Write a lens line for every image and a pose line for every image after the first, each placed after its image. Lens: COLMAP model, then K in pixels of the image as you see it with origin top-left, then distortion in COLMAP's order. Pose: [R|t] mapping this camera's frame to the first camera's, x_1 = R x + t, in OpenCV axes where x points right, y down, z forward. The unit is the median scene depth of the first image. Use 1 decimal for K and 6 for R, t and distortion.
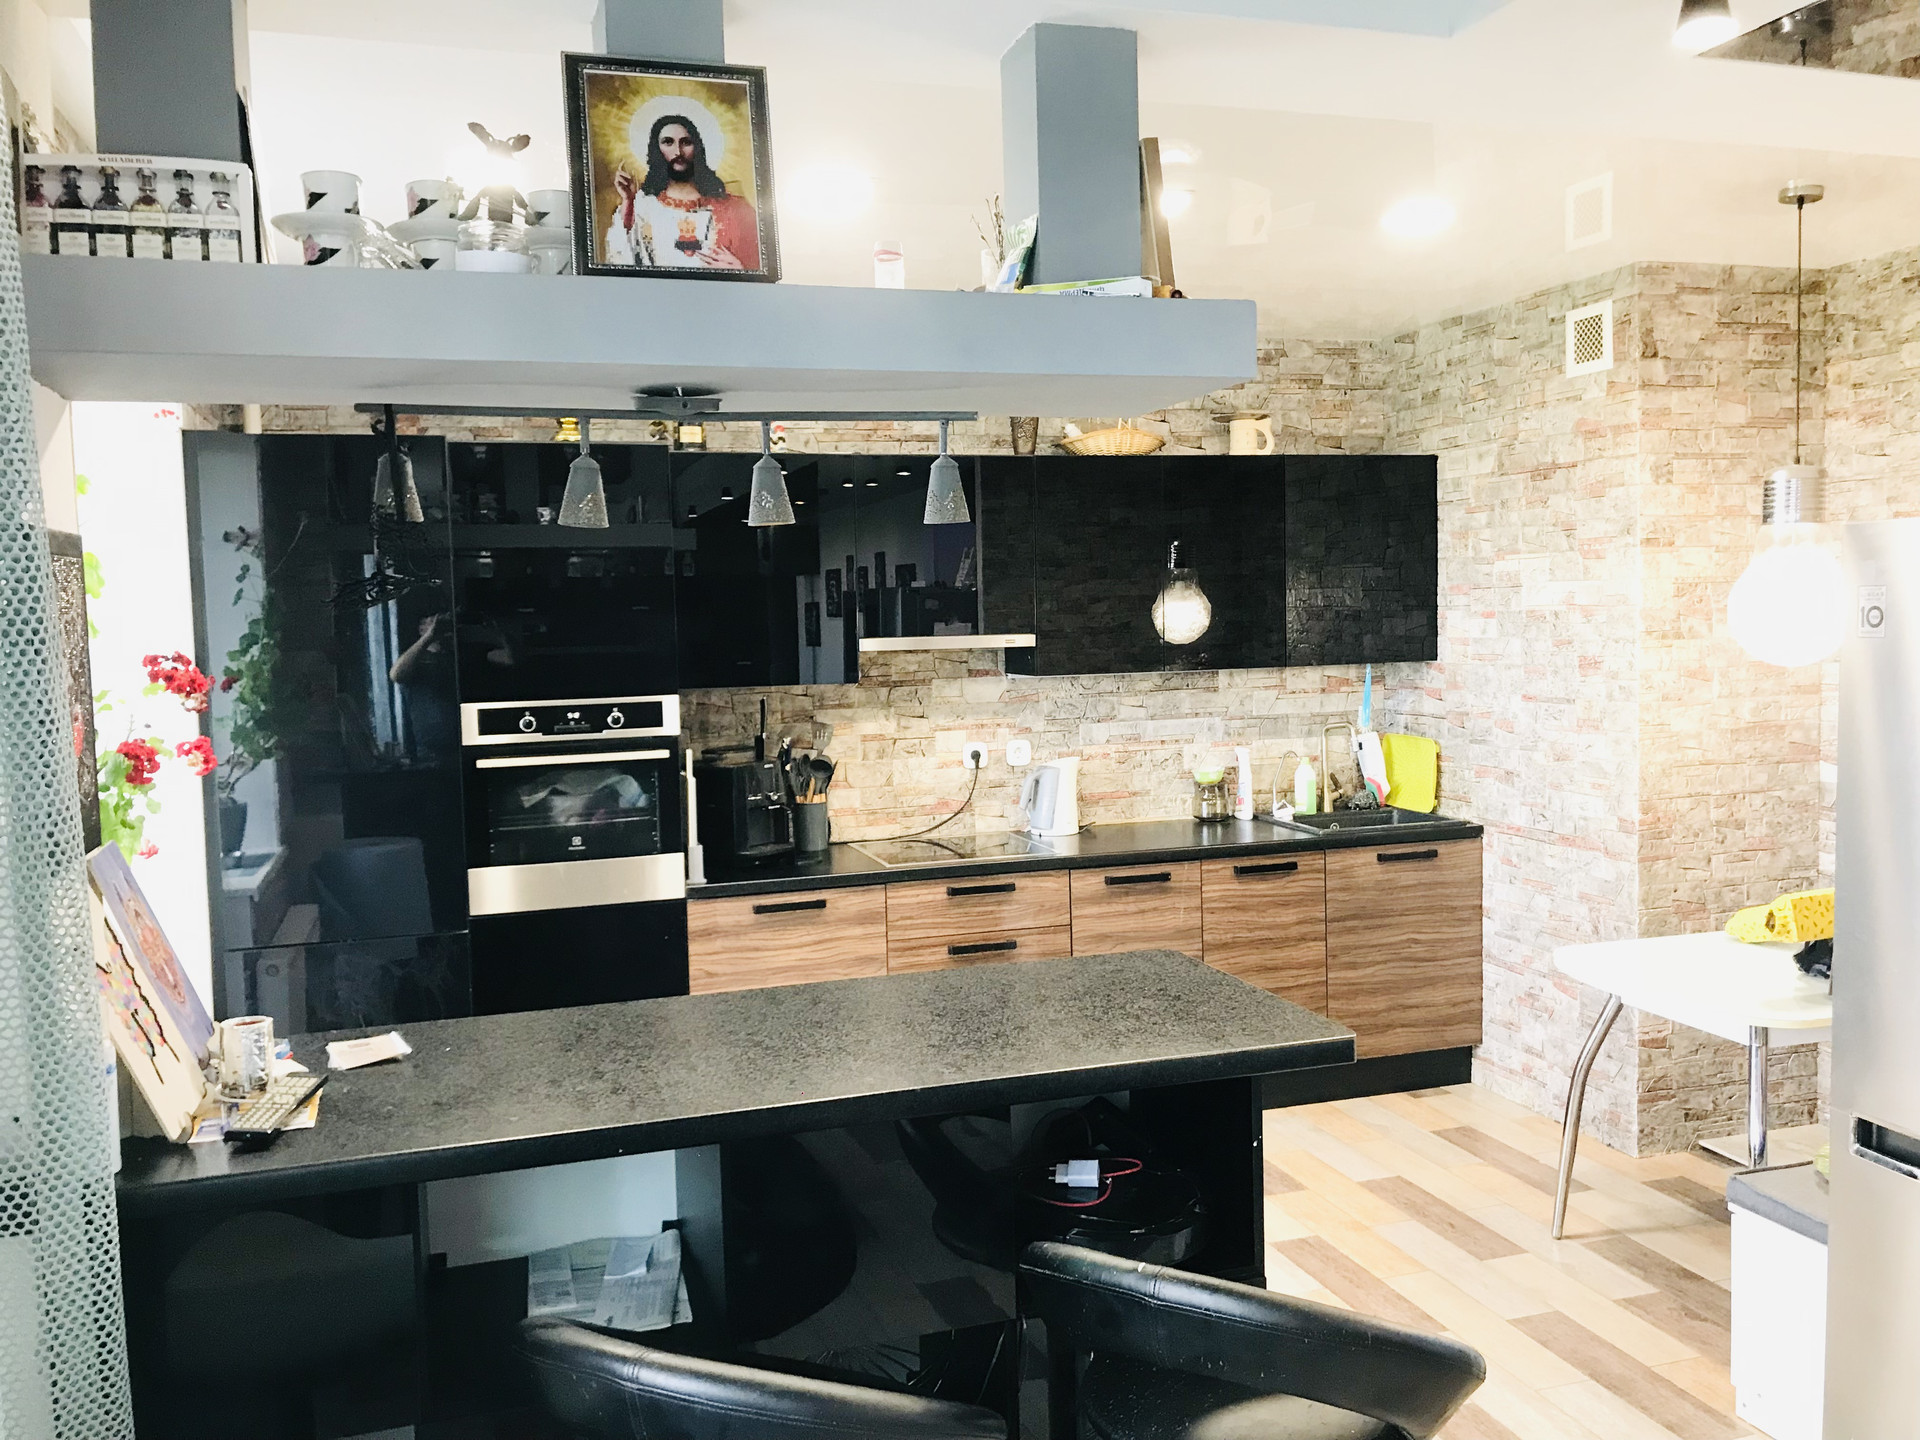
lens RADIAL K [[1584.1, 0, 960.0], [0, 1584.1, 723.7], [0, 0, 1]] dist [0.041184, -0.043509]
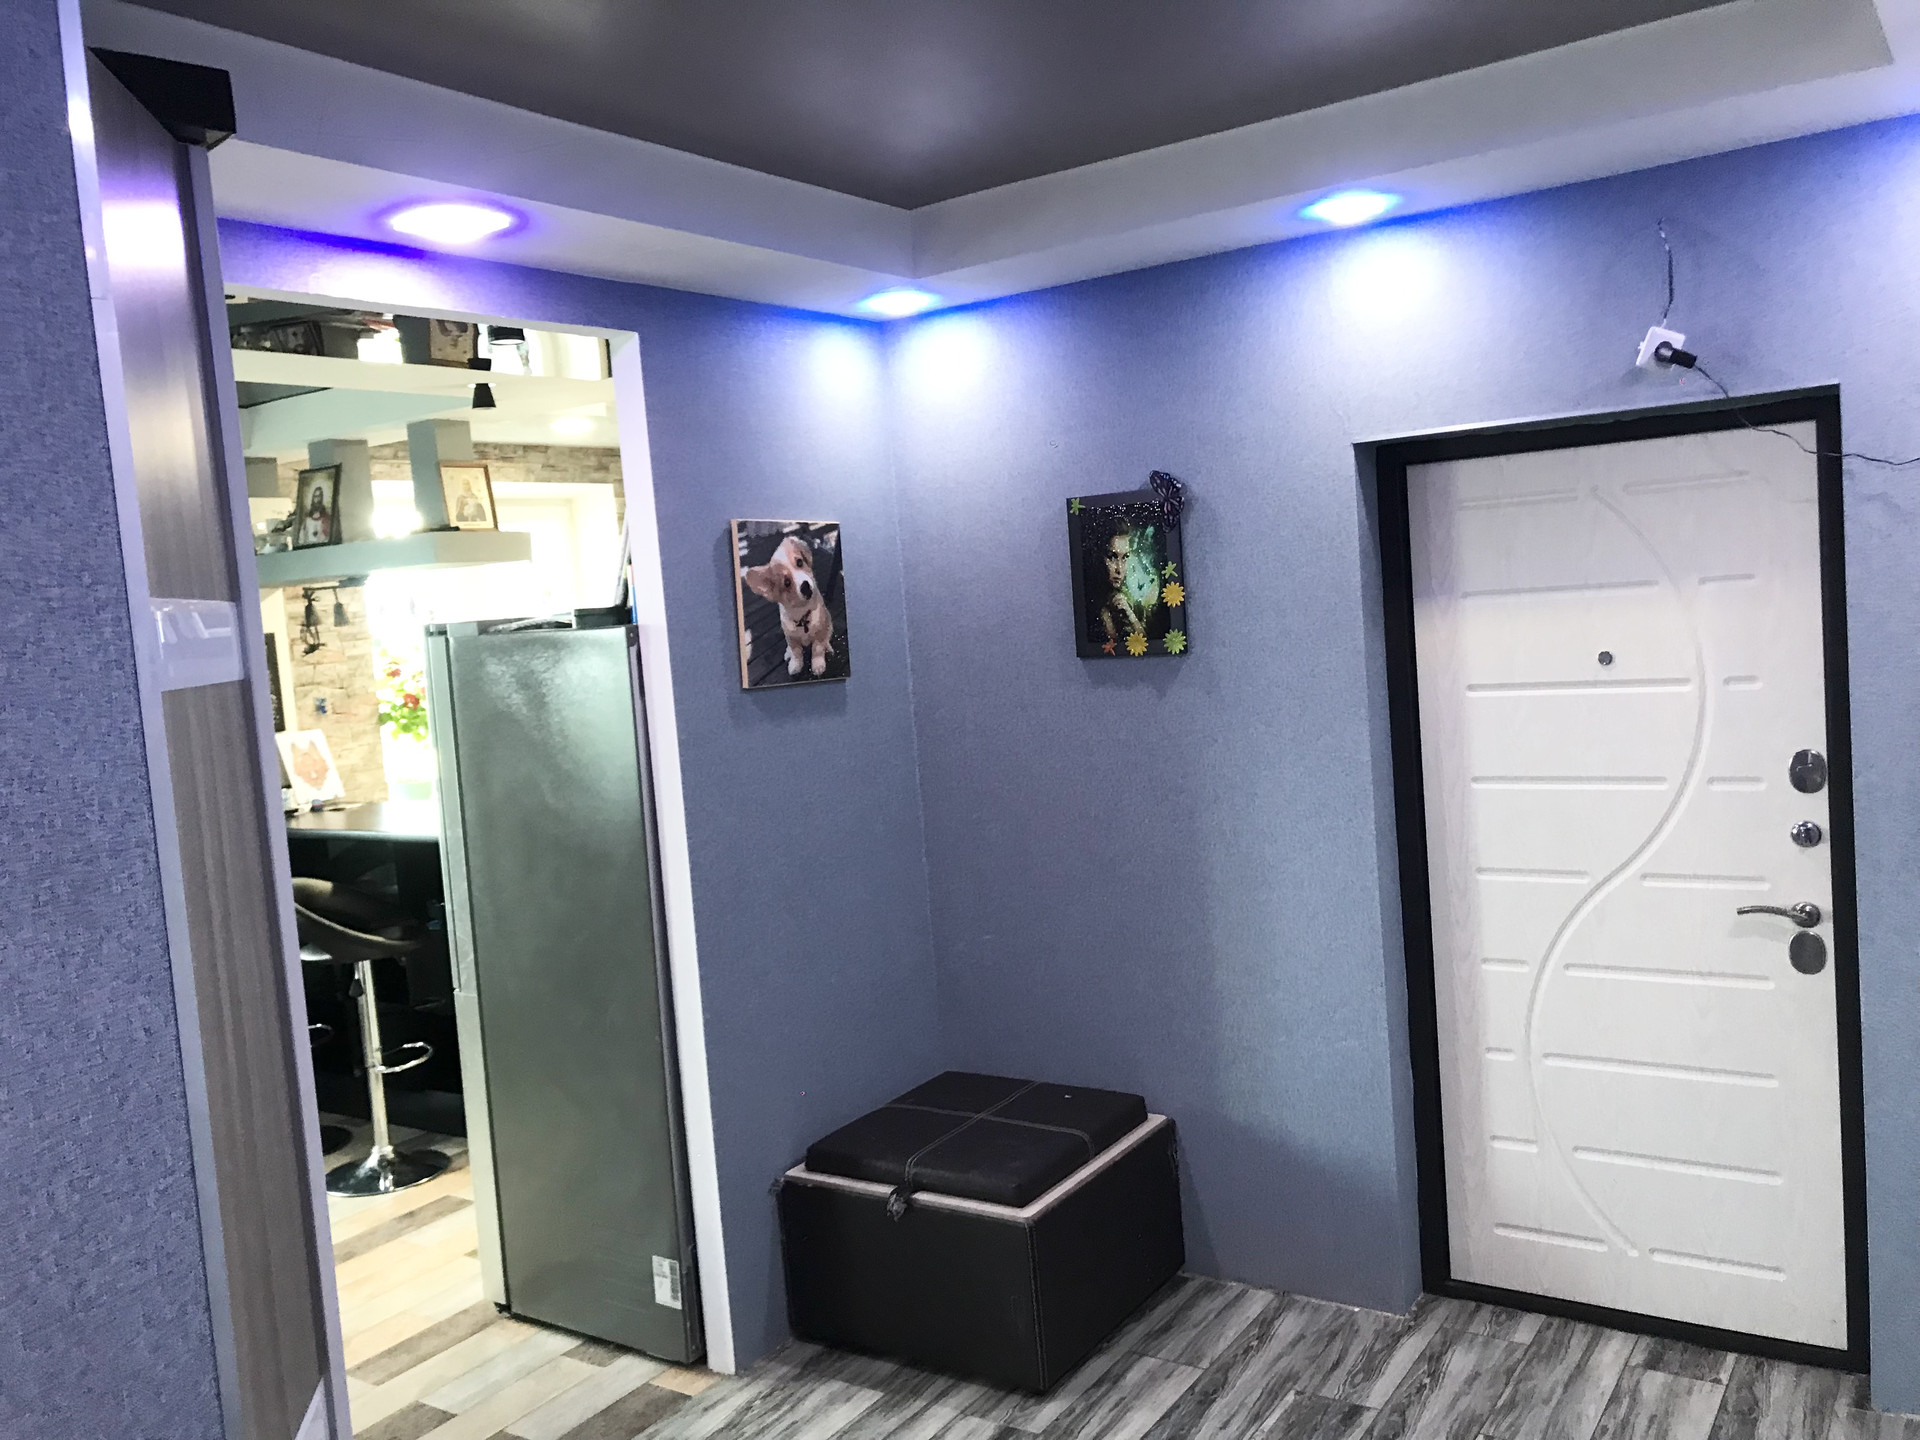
lens RADIAL K [[1584.1, 0, 954.6], [0, 1584.1, 720.5], [0, 0, 1]] dist [0.041184, -0.043509]
pose [[0.618725, 0.042457, -0.784460, 1.082437], [0.006502, 0.998228, 0.059155, -0.047002], [0.785581, -0.041702, 0.617352, 0.038281]]
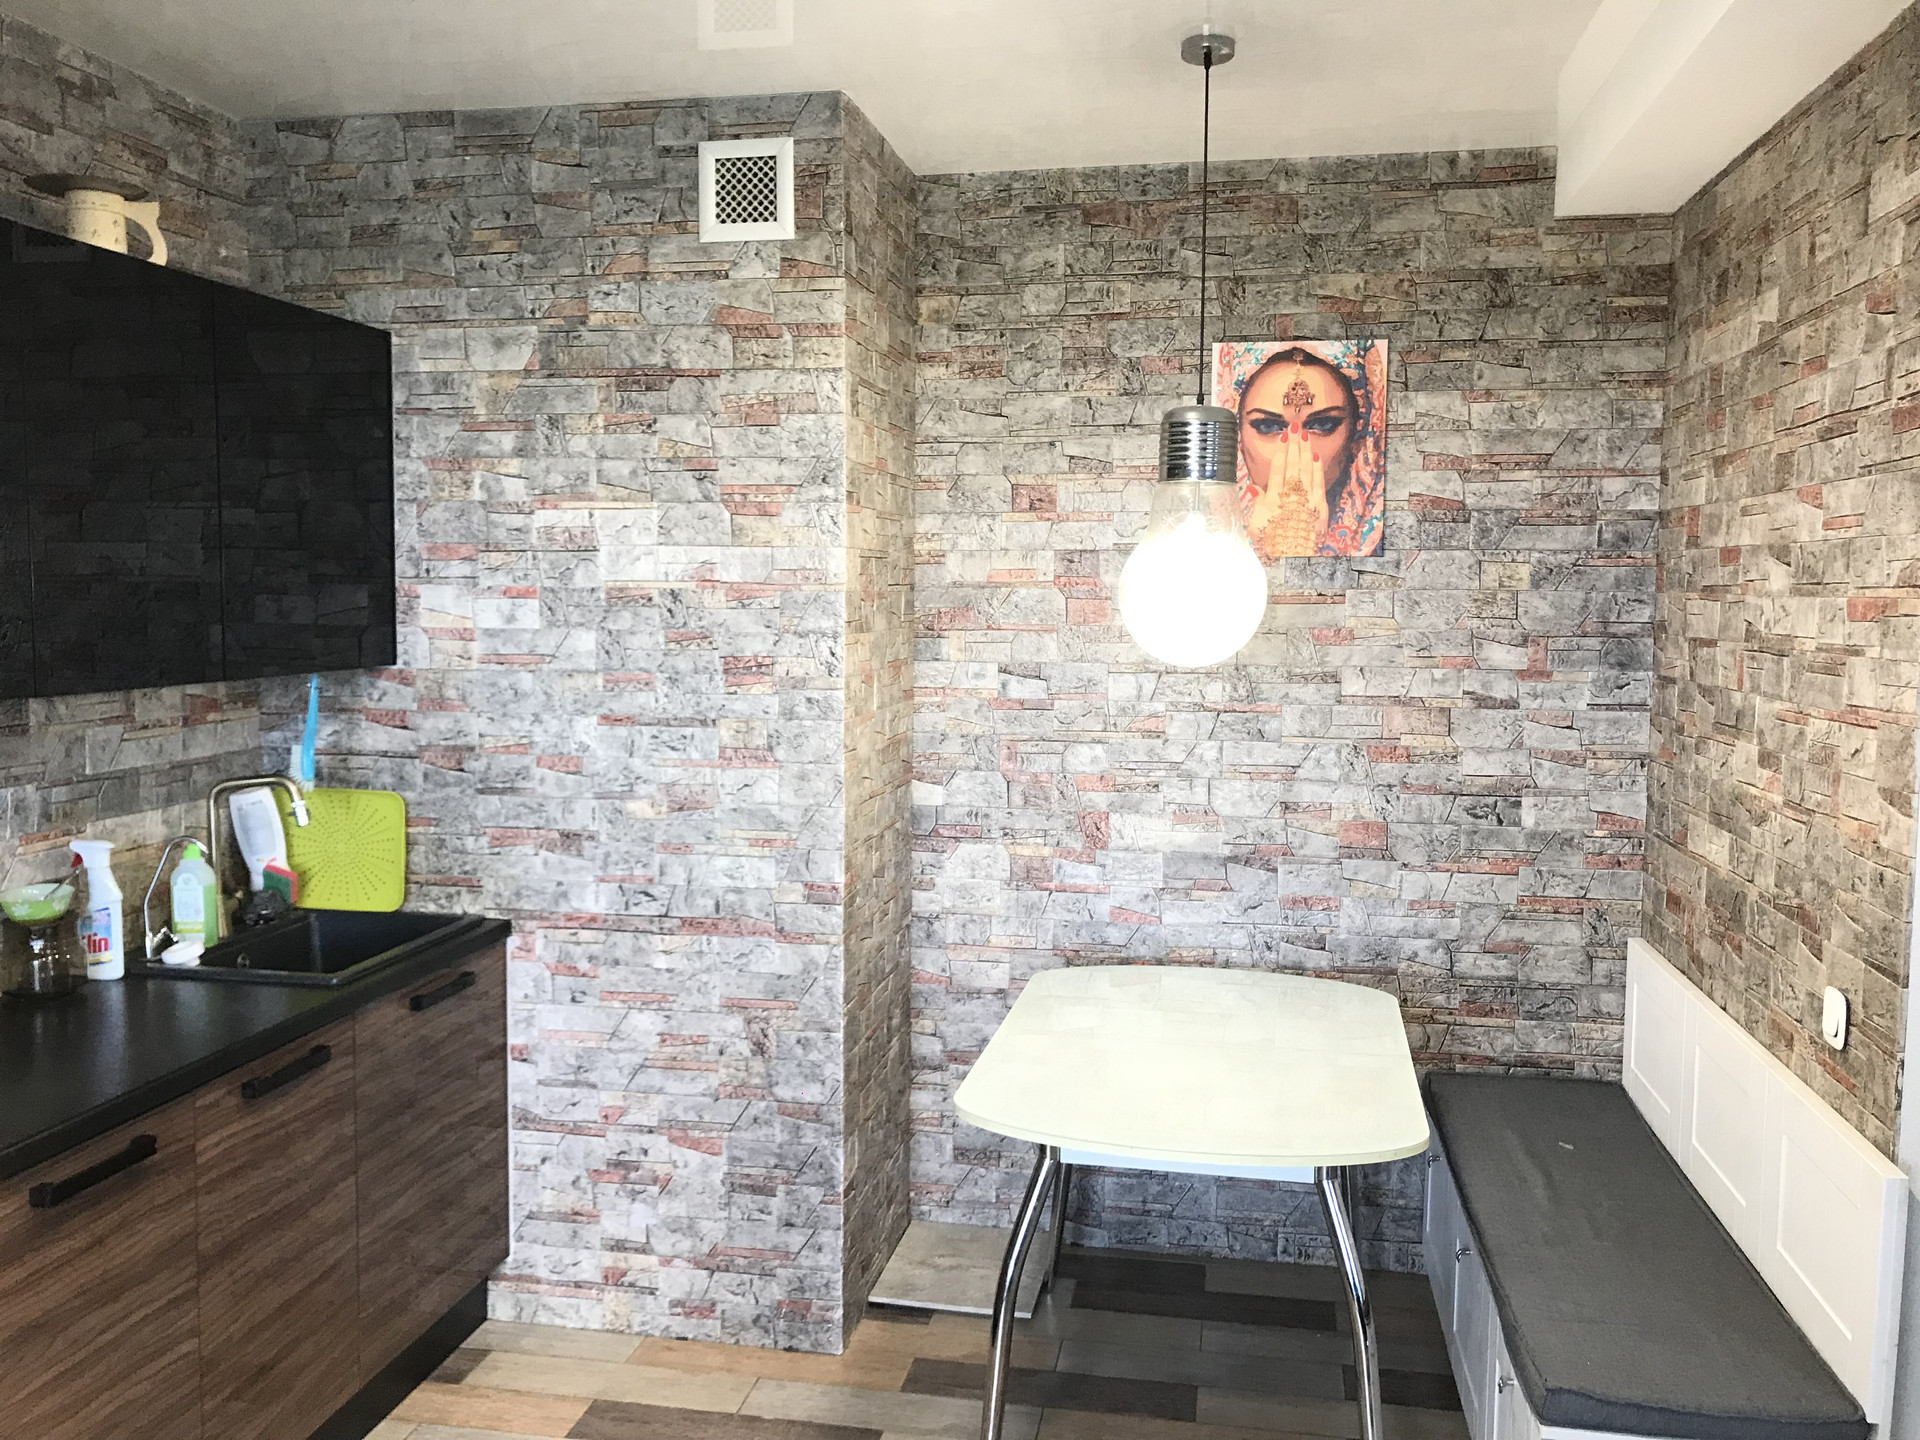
lens RADIAL K [[1584.1, 0, 963.1], [0, 1584.1, 711.6], [0, 0, 1]] dist [0.041184, -0.043509]
pose [[0.471896, -0.040887, 0.880706, -0.154338], [0.045337, 0.998728, 0.022075, -0.027297], [-0.880488, 0.029511, 0.473149, 0.553243]]
